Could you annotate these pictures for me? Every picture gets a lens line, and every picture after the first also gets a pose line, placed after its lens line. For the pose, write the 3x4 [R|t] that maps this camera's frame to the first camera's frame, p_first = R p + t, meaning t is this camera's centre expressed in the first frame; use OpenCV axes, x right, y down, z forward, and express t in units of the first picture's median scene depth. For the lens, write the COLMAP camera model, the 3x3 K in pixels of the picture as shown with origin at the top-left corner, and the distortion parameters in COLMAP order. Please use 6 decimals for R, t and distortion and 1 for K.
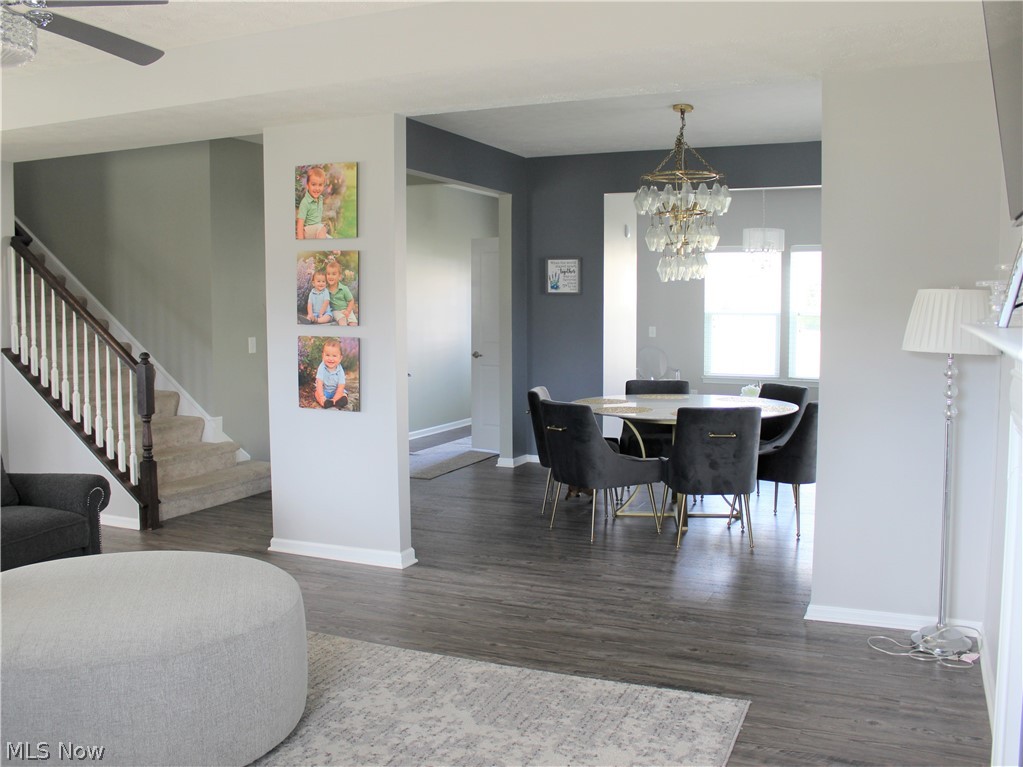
lens RADIAL K [[997.2, 0, 510.5], [0, 997.2, 381.6], [0, 0, 1]] dist [-0.113424, 0.000000]
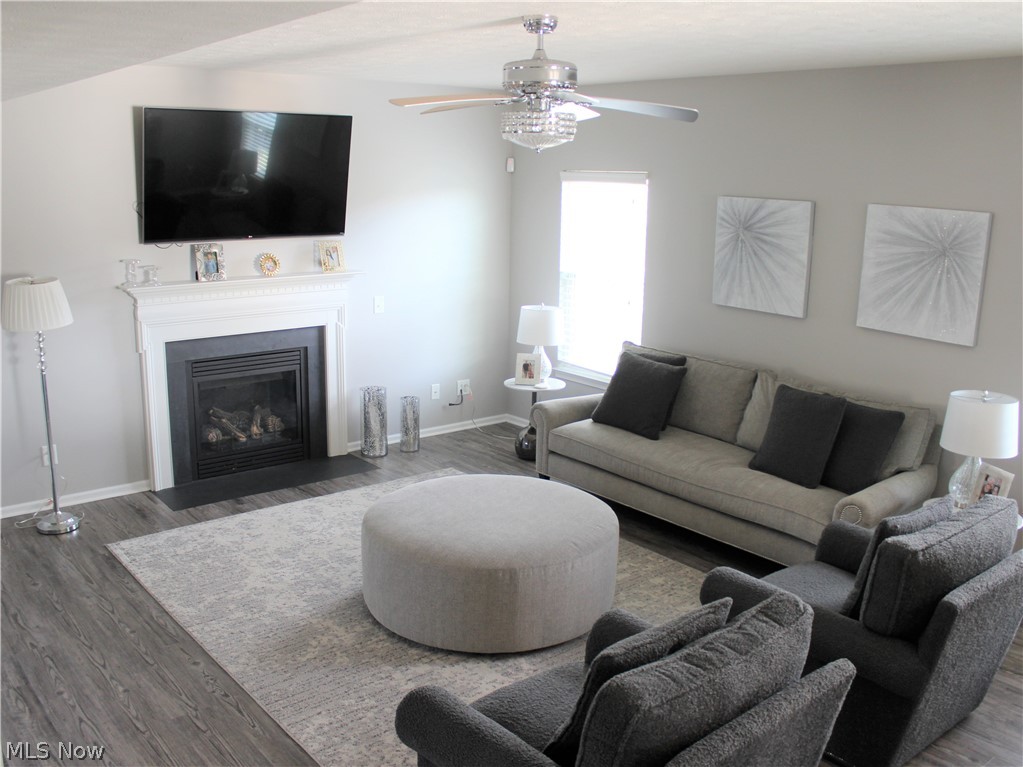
lens RADIAL K [[997.2, 0, 510.0], [0, 997.2, 377.9], [0, 0, 1]] dist [-0.113424, 0.000000]
pose [[-0.899866, -0.108217, 0.422529, -0.907727], [0.016169, 0.959790, 0.280254, -0.337577], [-0.435867, 0.259023, -0.861932, 1.836605]]
